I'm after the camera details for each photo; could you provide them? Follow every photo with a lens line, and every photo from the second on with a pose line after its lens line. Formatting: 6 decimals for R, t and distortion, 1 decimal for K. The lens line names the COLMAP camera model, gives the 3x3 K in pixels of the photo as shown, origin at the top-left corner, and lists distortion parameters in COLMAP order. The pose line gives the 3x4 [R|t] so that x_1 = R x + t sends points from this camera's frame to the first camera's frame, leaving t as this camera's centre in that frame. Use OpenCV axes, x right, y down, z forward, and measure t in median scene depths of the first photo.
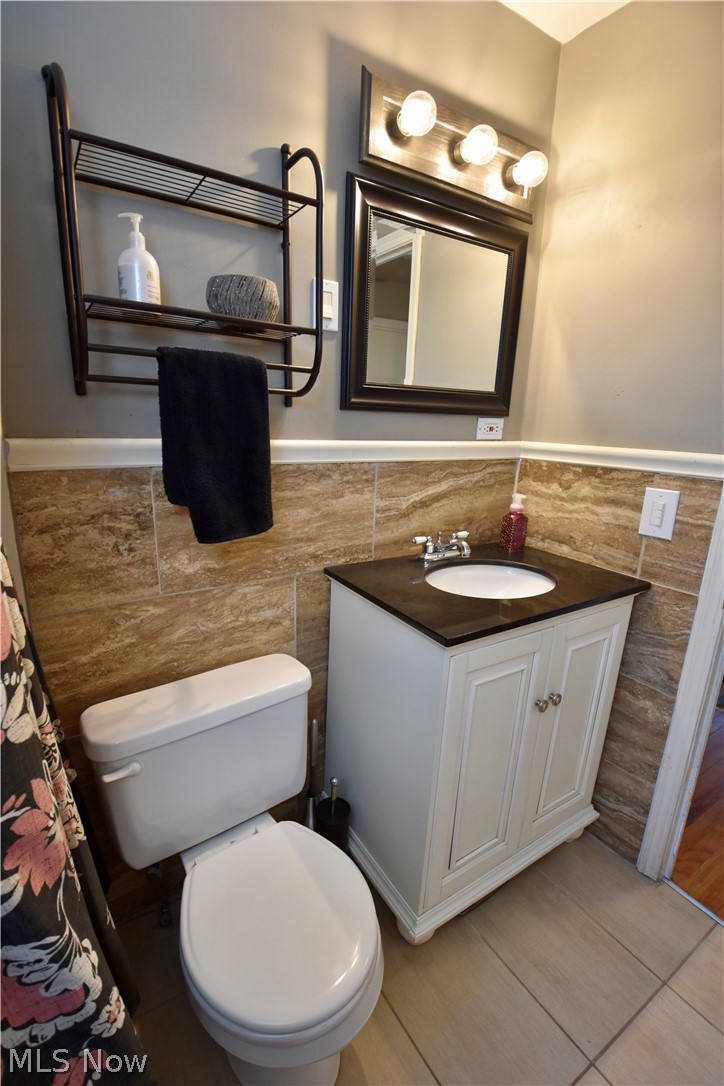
lens RADIAL K [[488.3, 0, 364.8], [0, 488.3, 545.6], [0, 0, 1]] dist [0.000466, -0.015949]
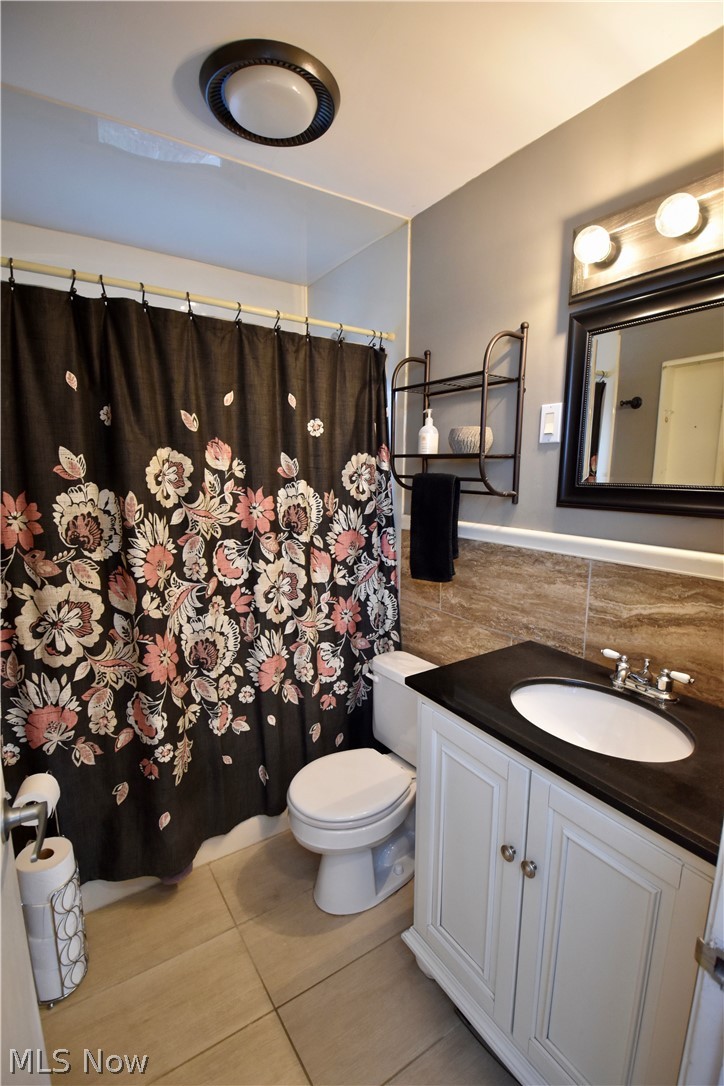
lens RADIAL K [[488.3, 0, 364.8], [0, 488.3, 538.9], [0, 0, 1]] dist [0.000466, -0.015949]
pose [[0.005601, 0.094522, -0.995507, 1.012297], [-0.274665, 0.957379, 0.089357, -0.174286], [0.961524, 0.272930, 0.031324, 0.522028]]
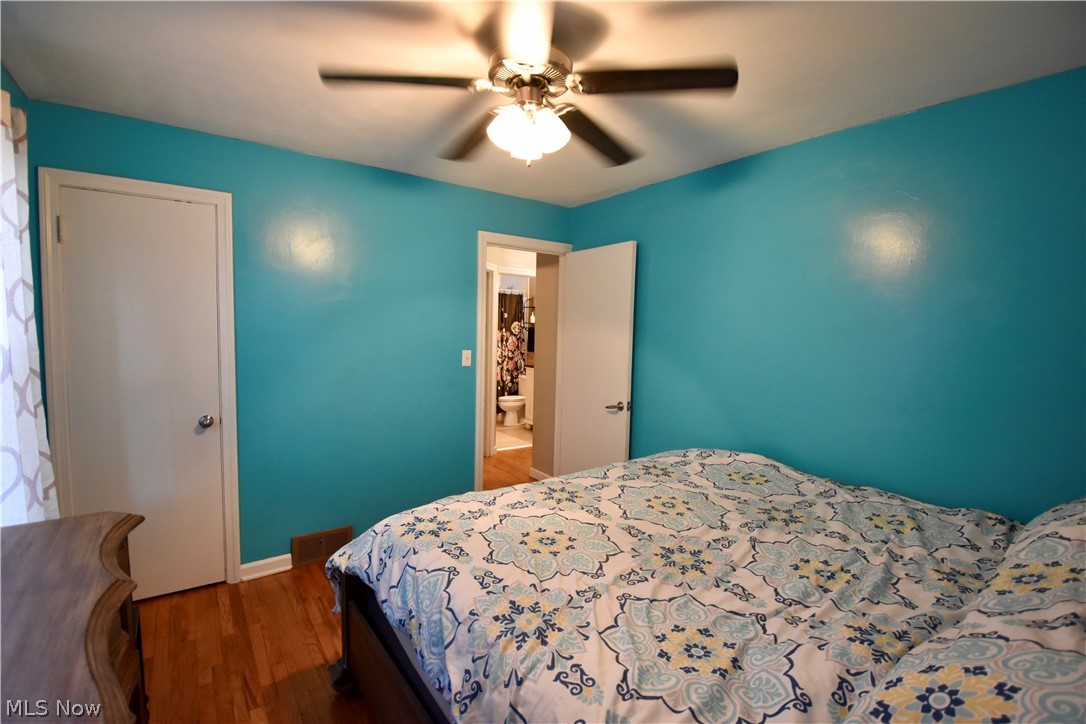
lens RADIAL K [[488.3, 0, 540.7], [0, 488.3, 365.9], [0, 0, 1]] dist [0.000466, -0.015949]
pose [[0.085880, 0.038370, -0.995566, 5.105865], [-0.289442, 0.957121, 0.011920, 0.047467], [0.953335, 0.287135, 0.093303, 0.378464]]
